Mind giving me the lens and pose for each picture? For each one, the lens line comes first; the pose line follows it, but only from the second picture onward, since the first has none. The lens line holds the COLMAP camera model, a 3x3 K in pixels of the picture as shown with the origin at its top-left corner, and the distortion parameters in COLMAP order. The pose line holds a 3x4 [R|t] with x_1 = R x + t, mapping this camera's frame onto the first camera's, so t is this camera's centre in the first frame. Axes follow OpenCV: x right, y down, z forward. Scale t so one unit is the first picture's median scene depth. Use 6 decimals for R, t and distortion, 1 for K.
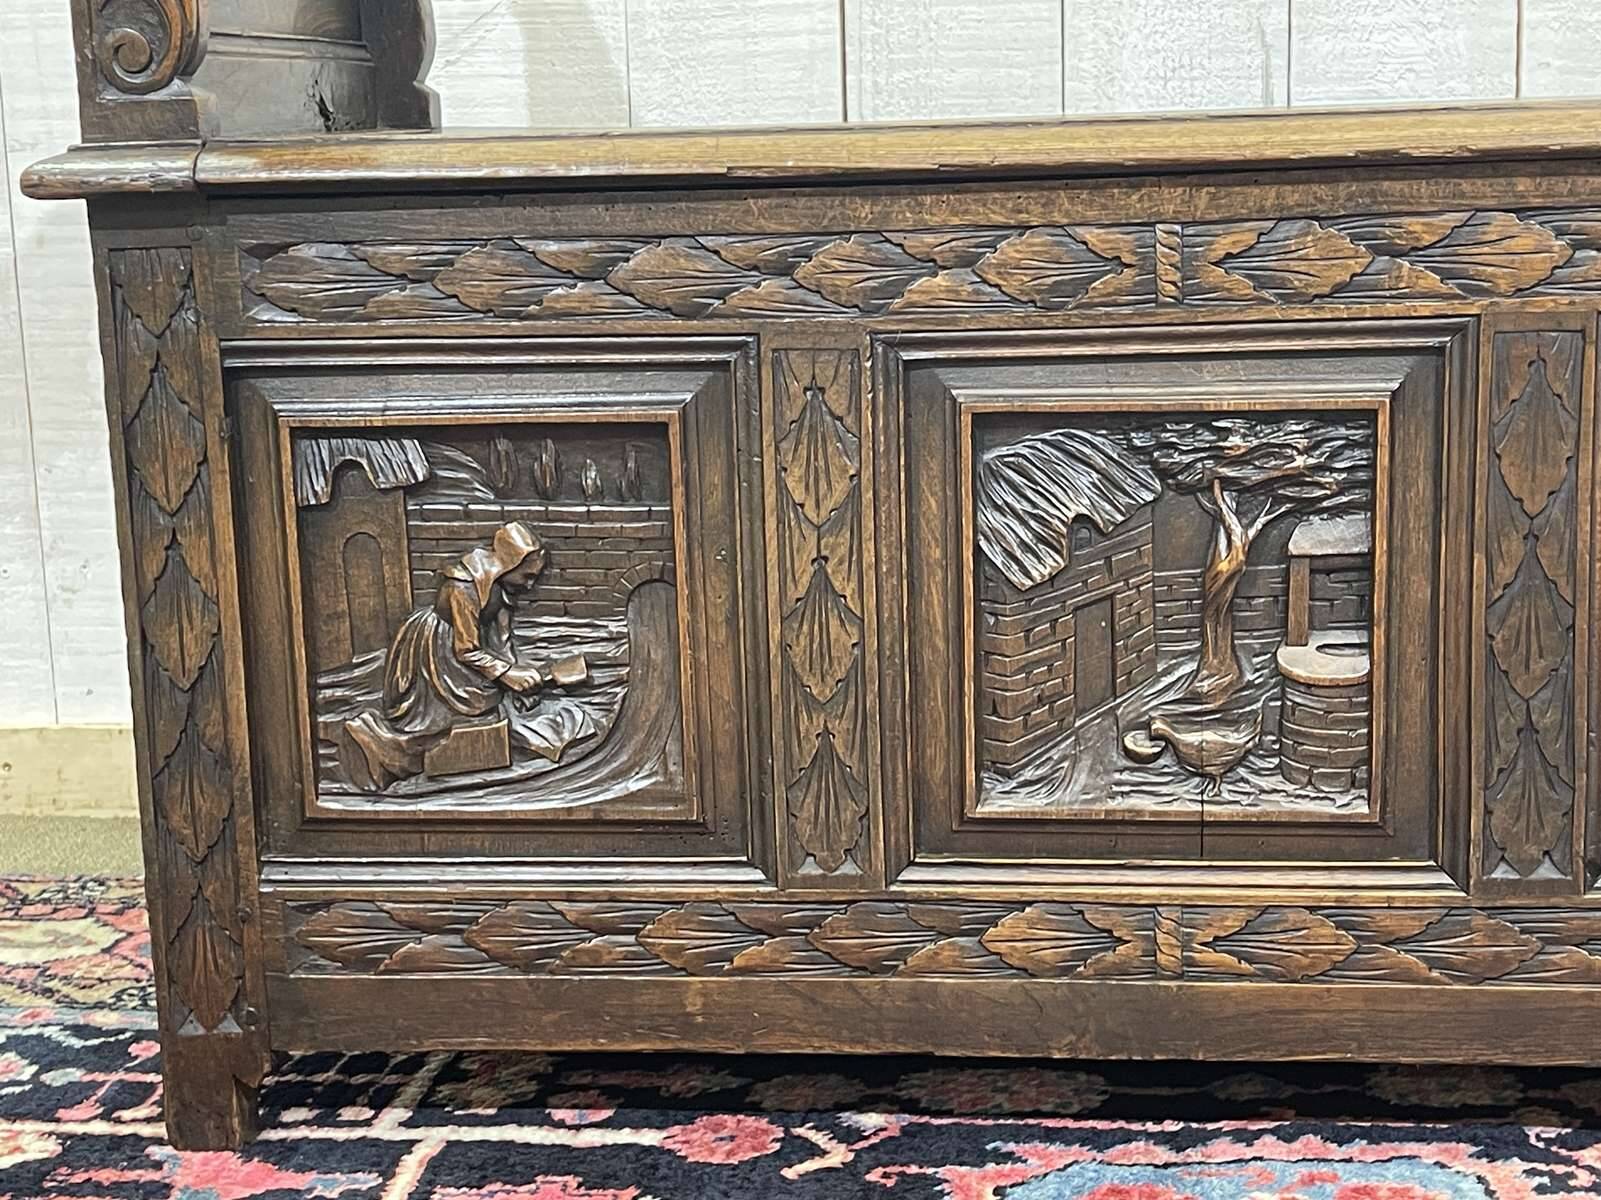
lens RADIAL K [[2564.2, 0, 779.8], [0, 2564.2, 626.0], [0, 0, 1]] dist [0.062087, 0.000000]
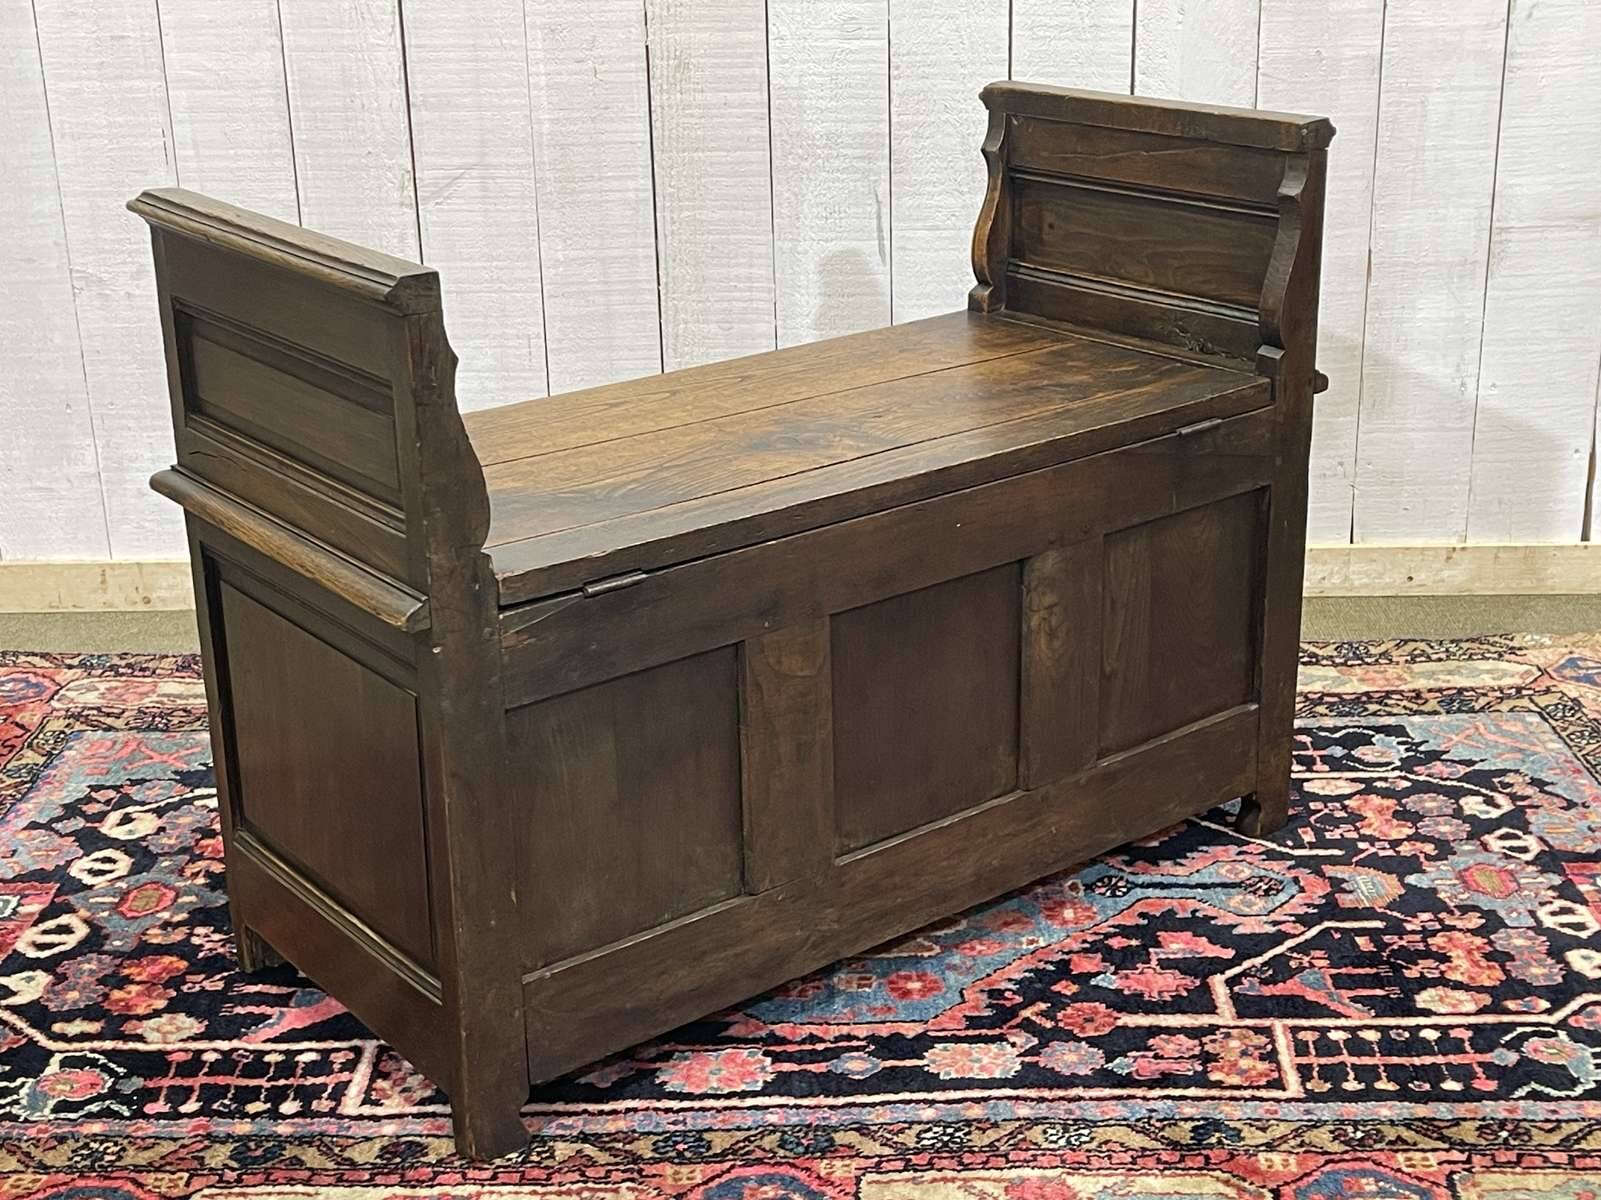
lens RADIAL K [[2311.4, 0, 798.7], [0, 2311.4, 608.8], [0, 0, 1]] dist [0.052622, 0.000000]
pose [[0.994853, -0.027749, 0.097459, -0.062760], [0.012051, 0.987348, 0.158111, -0.285398], [-0.100613, -0.156123, 0.982600, -1.021820]]
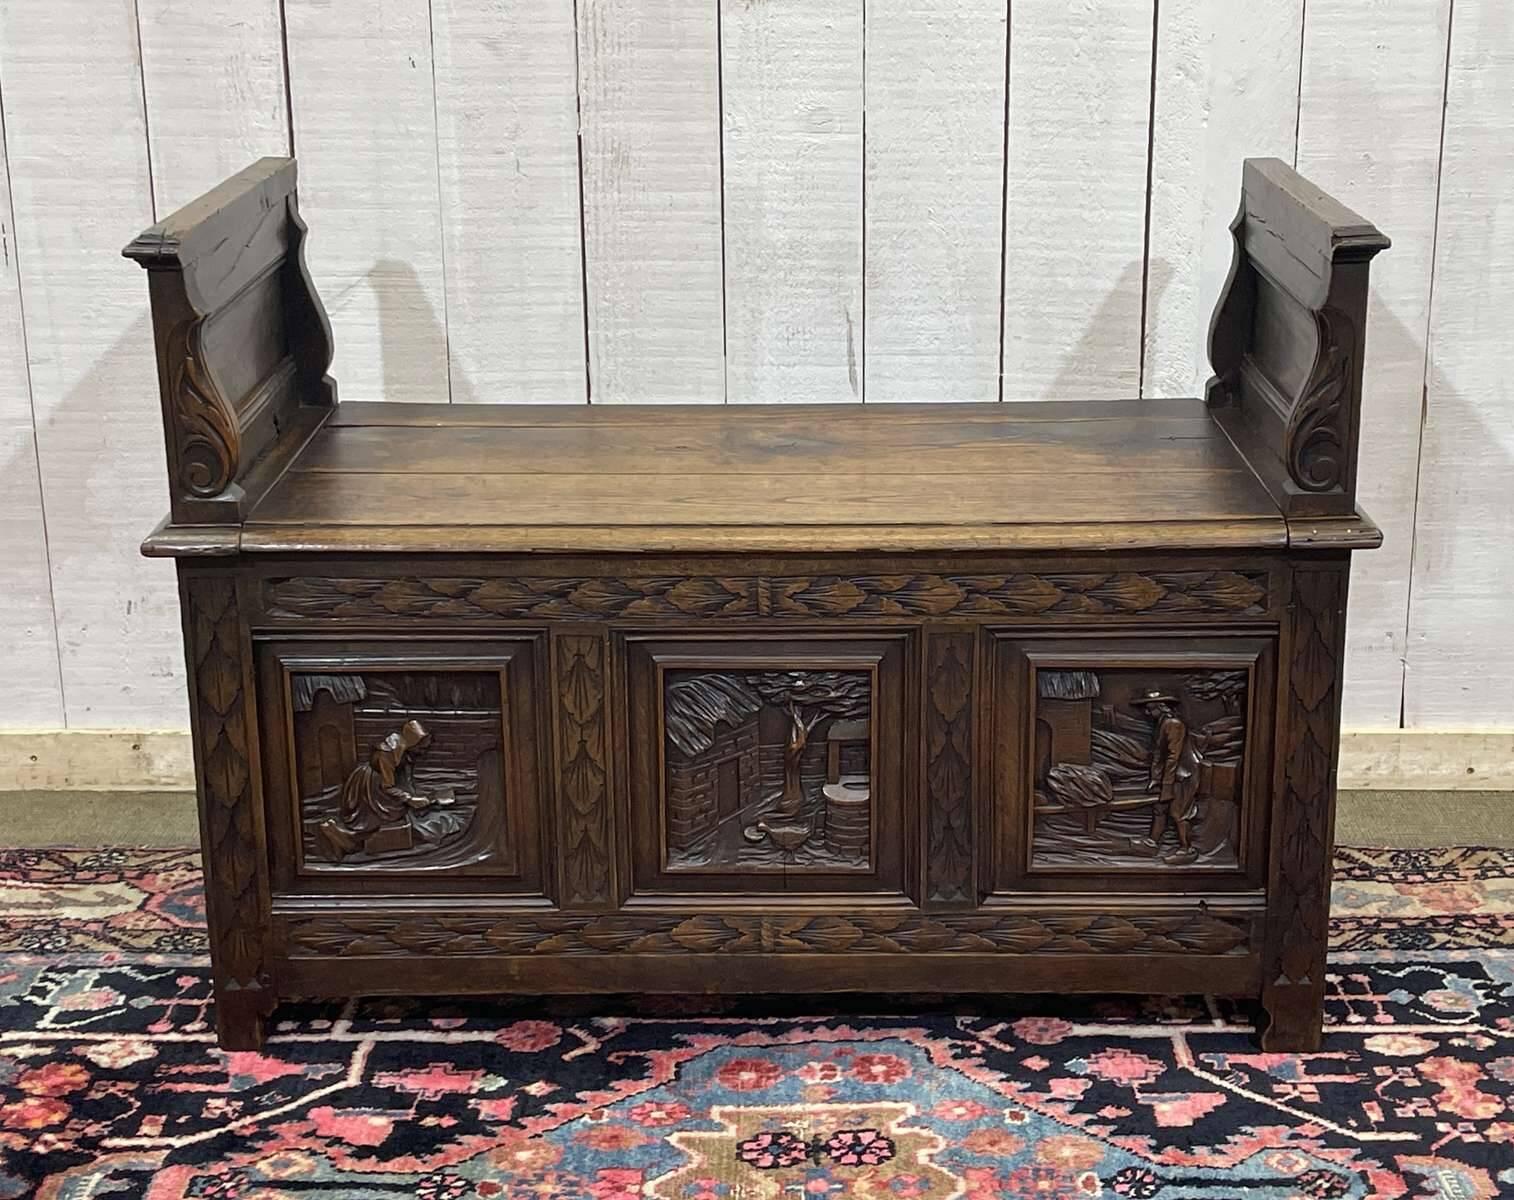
lens RADIAL K [[2444.8, 0, 792.6], [0, 2444.8, 579.5], [0, 0, 1]] dist [0.055883, 0.000000]
pose [[0.993236, -0.009911, 0.115686, -0.035837], [-0.002079, 0.994672, 0.103066, -0.317873], [-0.116091, -0.102610, 0.987924, -0.746211]]
